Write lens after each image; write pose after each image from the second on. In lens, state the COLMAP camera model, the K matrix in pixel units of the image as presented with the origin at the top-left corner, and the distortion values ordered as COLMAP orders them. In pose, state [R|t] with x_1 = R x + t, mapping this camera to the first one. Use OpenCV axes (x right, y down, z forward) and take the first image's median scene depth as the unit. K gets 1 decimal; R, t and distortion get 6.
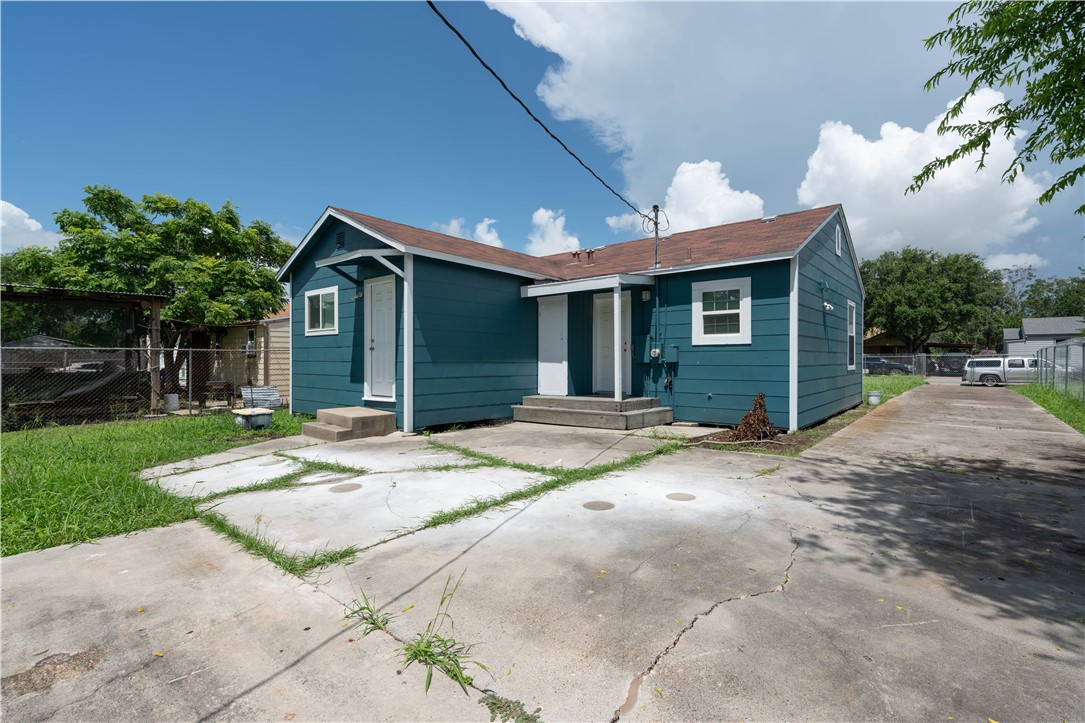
lens RADIAL K [[489.9, 0, 538.5], [0, 489.9, 361.3], [0, 0, 1]] dist [0.012223, -0.000115]
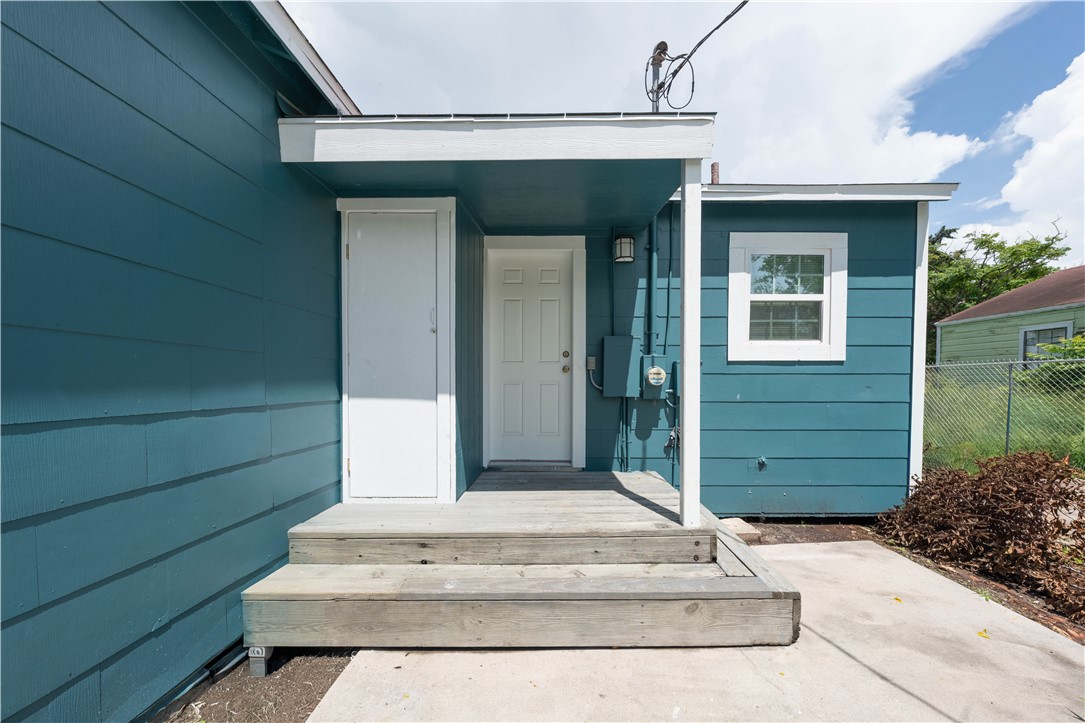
lens RADIAL K [[387.9, 0, 563.1], [0, 387.9, 385.8], [0, 0, 1]] dist [-0.004690, 0.001025]
pose [[0.760821, 0.006053, 0.648933, -0.063326], [-0.004483, 0.999982, -0.004072, -0.006109], [-0.648946, 0.000189, 0.760834, 0.858314]]
